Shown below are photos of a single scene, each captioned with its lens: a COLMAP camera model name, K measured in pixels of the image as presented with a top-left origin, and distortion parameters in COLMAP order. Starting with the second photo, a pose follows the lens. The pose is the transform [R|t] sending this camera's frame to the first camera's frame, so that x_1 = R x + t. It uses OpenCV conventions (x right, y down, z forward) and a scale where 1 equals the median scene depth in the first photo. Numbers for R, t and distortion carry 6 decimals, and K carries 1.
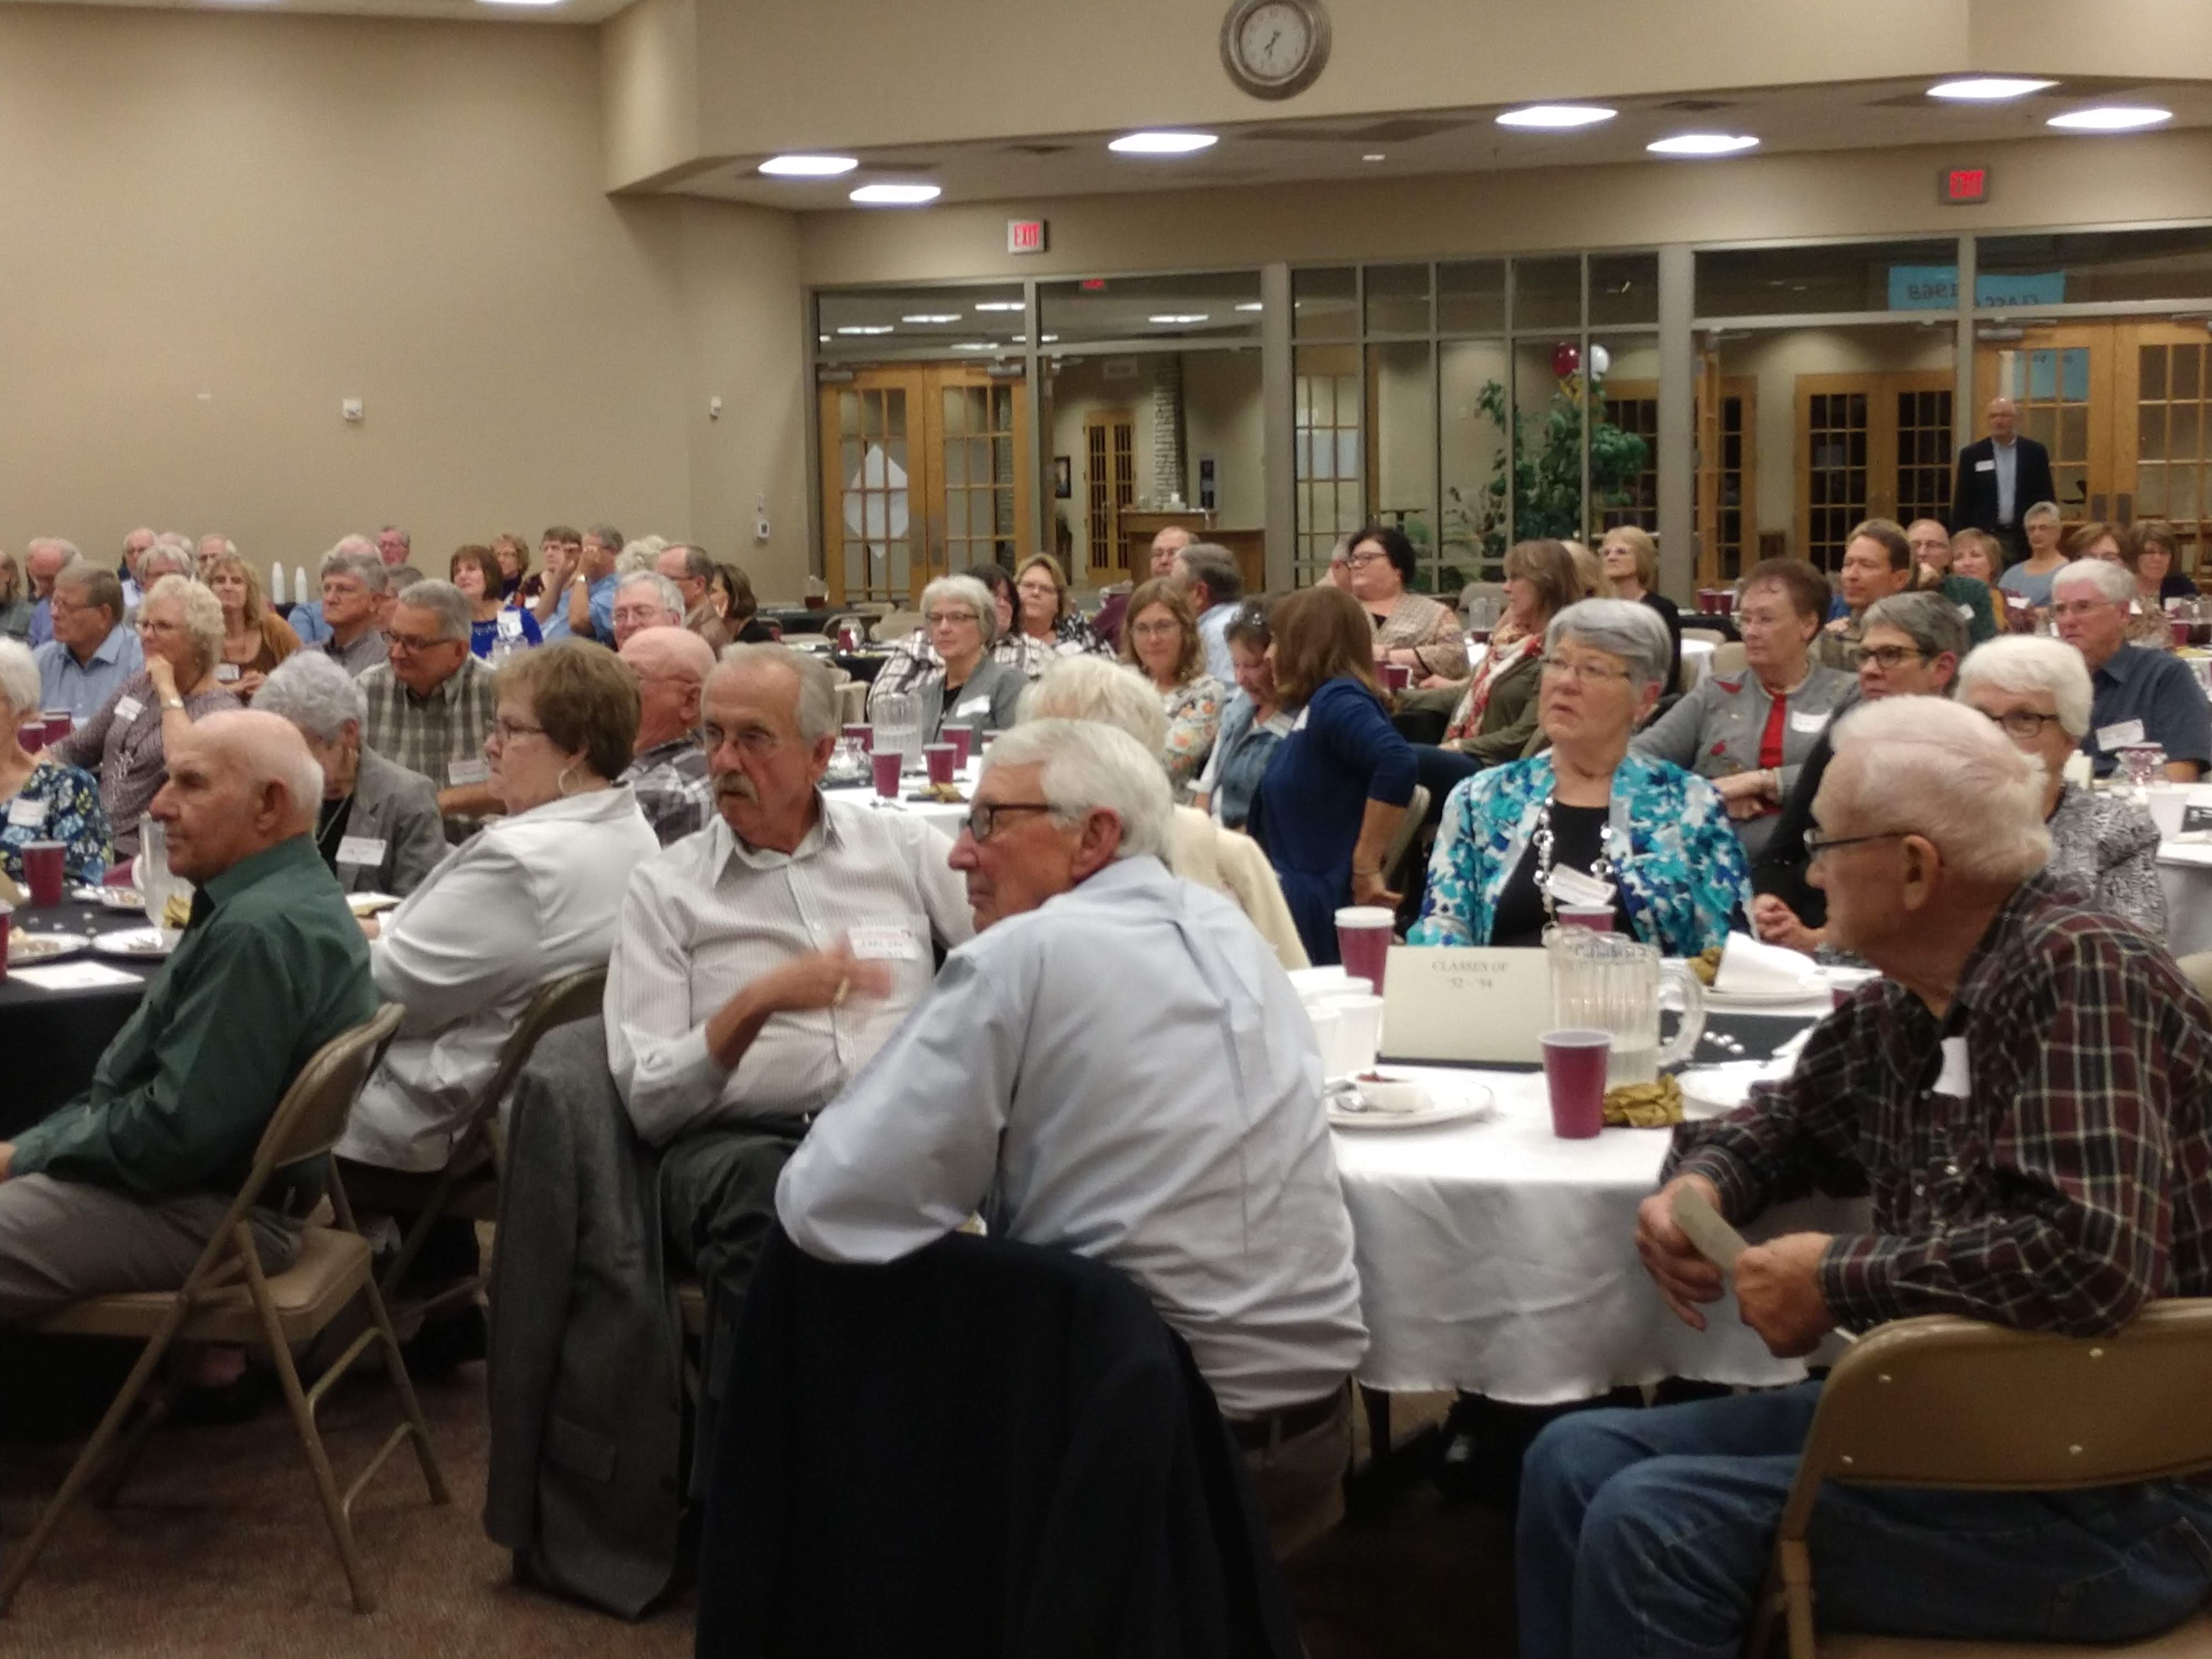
lens RADIAL K [[3245.7, 0, 1076.5], [0, 3245.7, 829.1], [0, 0, 1]] dist [0.024096, 0.035925]
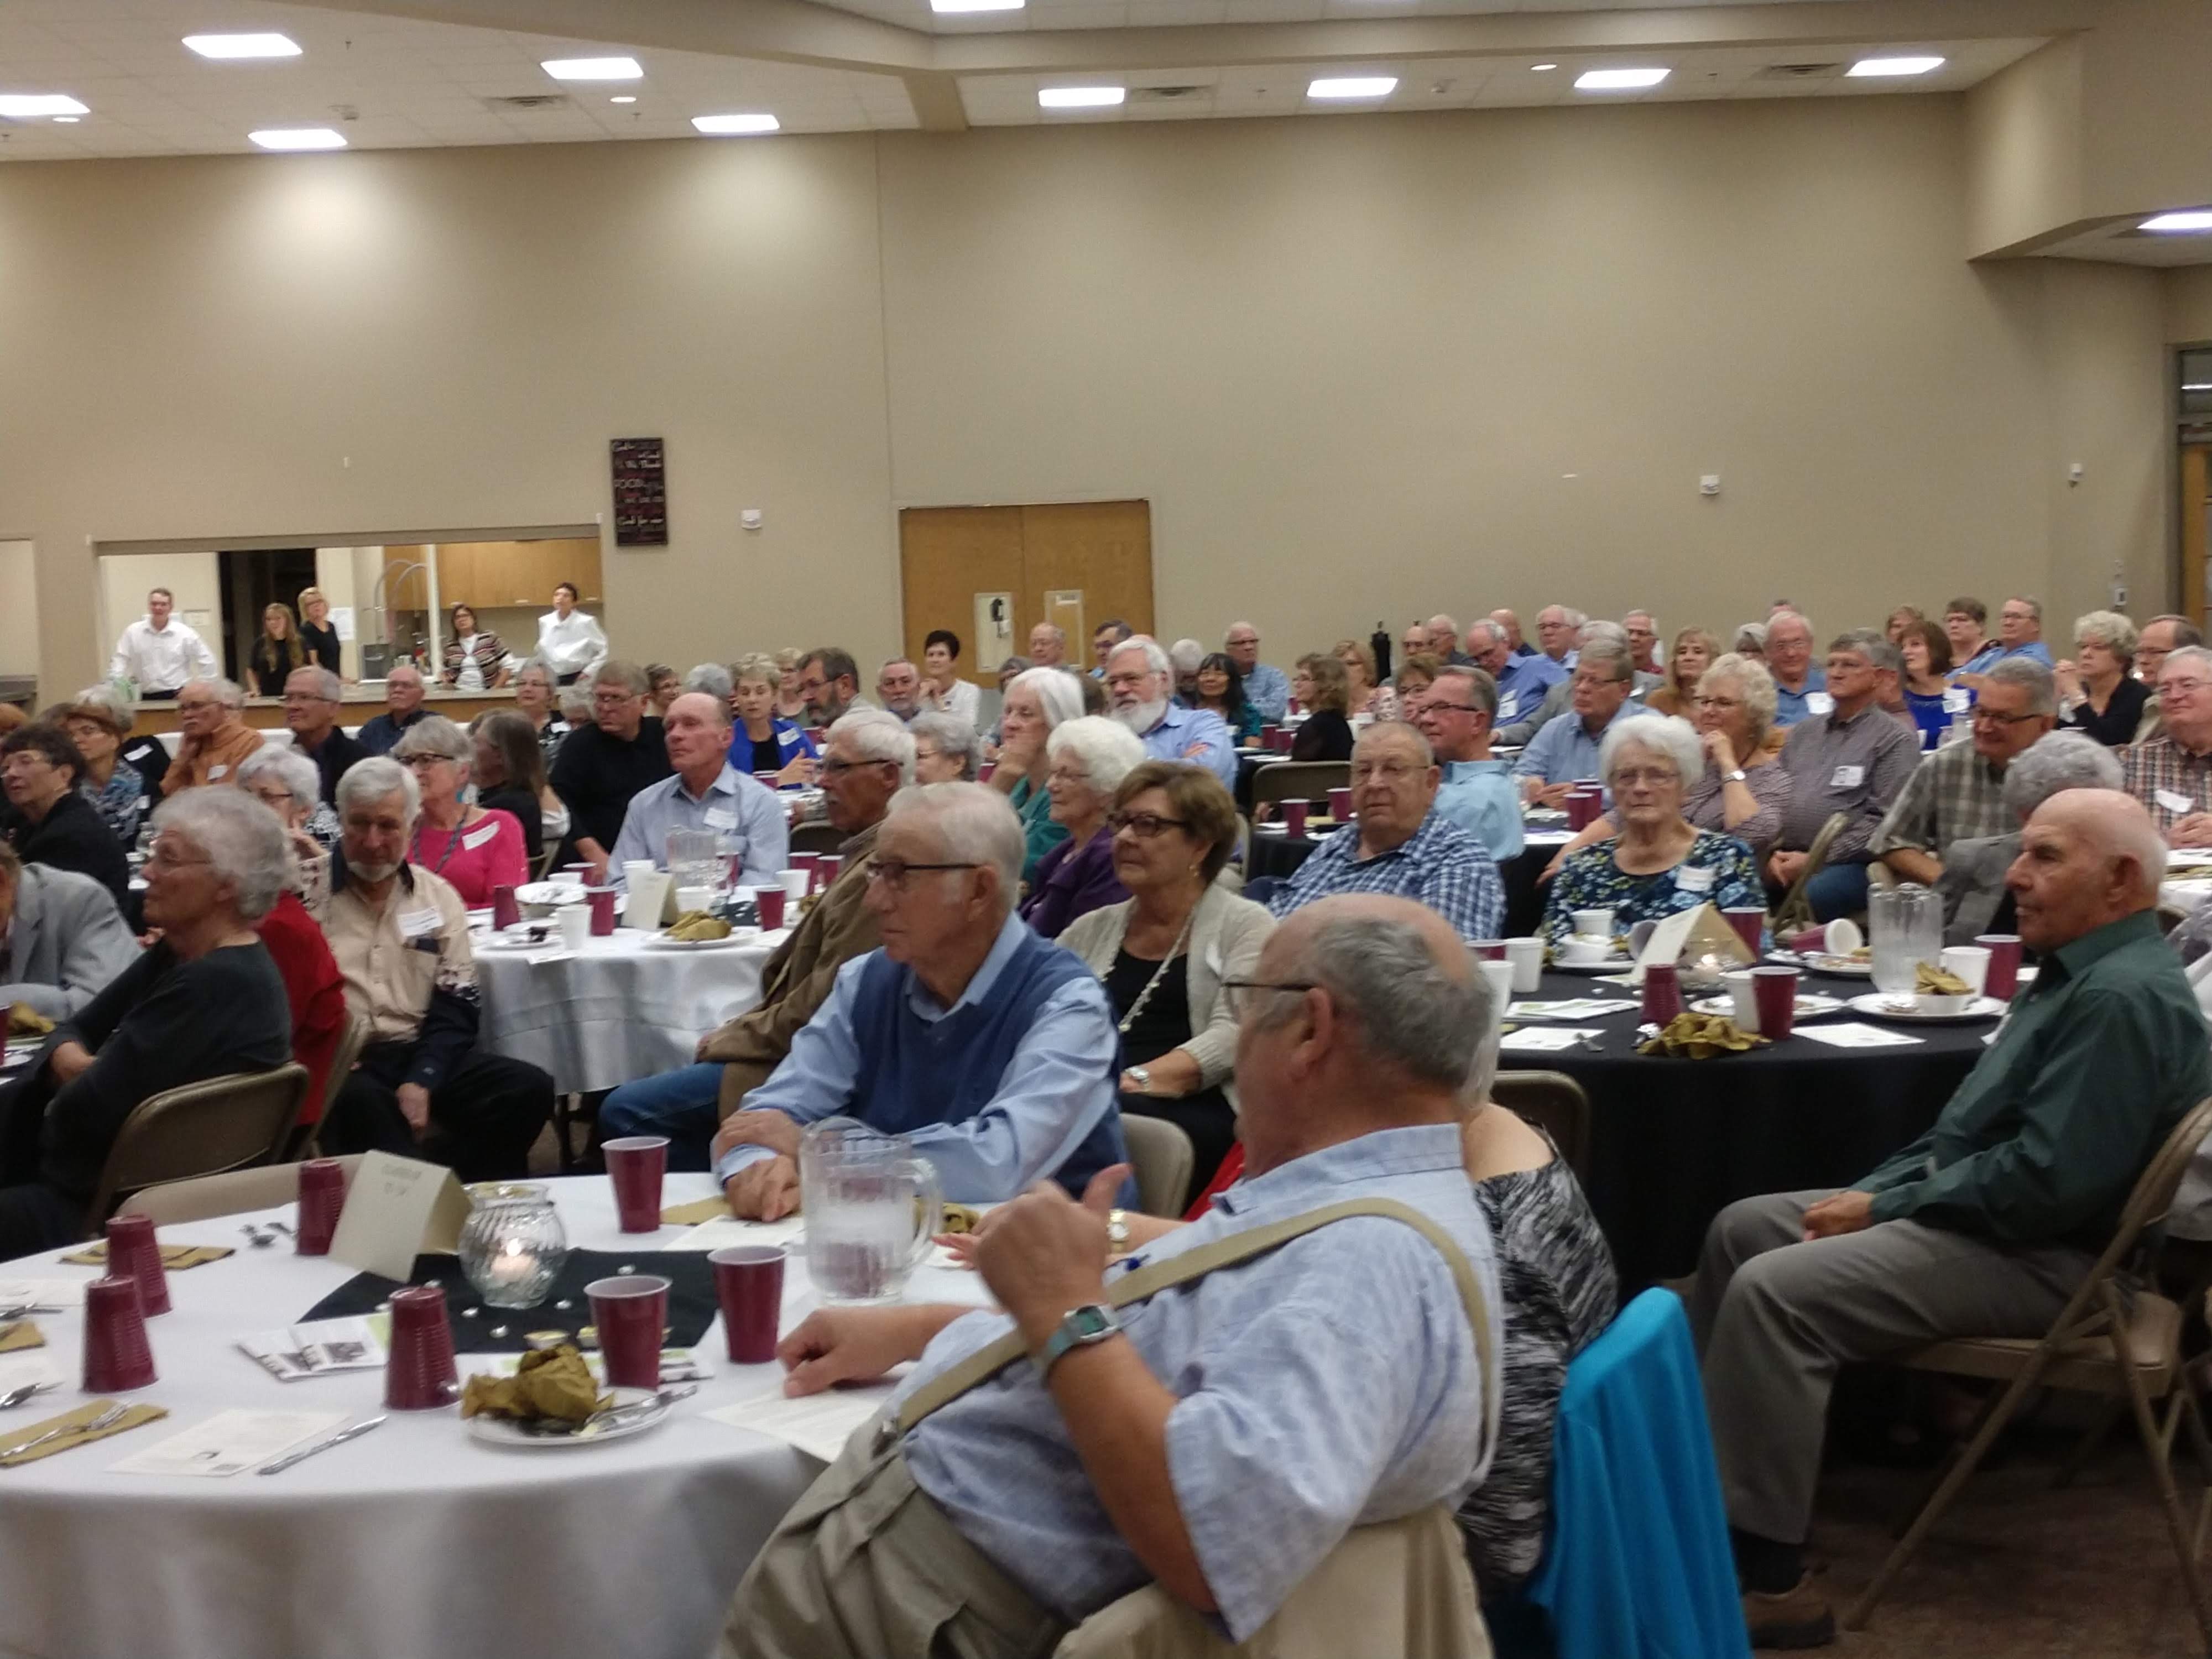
lens RADIAL K [[3245.7, 0, 1076.5], [0, 3245.7, 829.1], [0, 0, 1]] dist [0.024096, 0.035925]
pose [[0.930887, 0.012501, -0.365092, -0.110191], [-0.020346, 0.999637, -0.017649, 0.001334], [0.364739, 0.023857, 0.930804, -0.058850]]
